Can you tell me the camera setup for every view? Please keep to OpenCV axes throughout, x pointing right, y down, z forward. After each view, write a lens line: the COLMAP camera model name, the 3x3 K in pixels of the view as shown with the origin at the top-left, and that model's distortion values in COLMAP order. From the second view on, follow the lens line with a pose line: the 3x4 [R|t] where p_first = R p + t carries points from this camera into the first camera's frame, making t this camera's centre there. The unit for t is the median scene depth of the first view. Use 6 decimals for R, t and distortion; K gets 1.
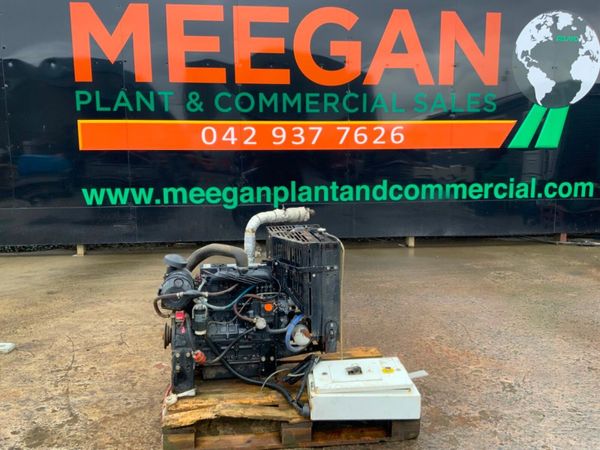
lens RADIAL K [[501.5, 0, 304.6], [0, 501.5, 221.1], [0, 0, 1]] dist [0.056644, -0.106252]
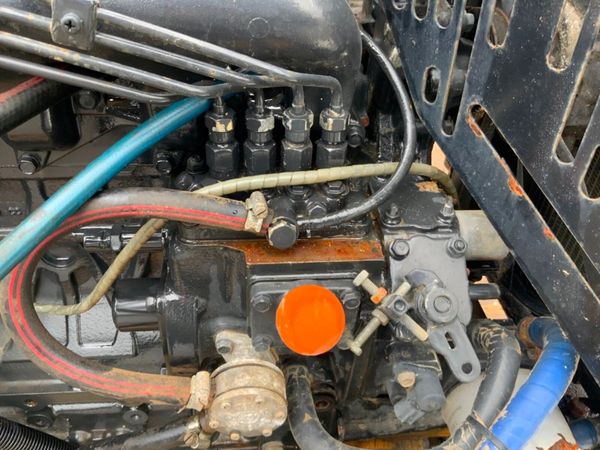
lens RADIAL K [[501.5, 0, 298.9], [0, 501.5, 224.5], [0, 0, 1]] dist [0.056644, -0.106252]
pose [[0.994467, 0.077625, -0.070783, -0.067238], [-0.034067, 0.875677, 0.481695, 0.096997], [0.099375, -0.476618, 0.873476, 0.899922]]
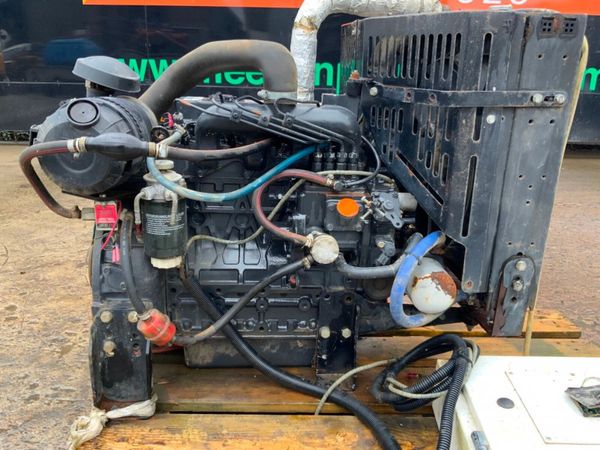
lens RADIAL K [[501.5, 0, 298.1], [0, 501.5, 226.8], [0, 0, 1]] dist [0.056644, -0.106252]
pose [[0.992296, 0.056500, -0.110258, -0.065896], [-0.037797, 0.985589, 0.164880, 0.125178], [0.117985, -0.159442, 0.980131, 0.629015]]
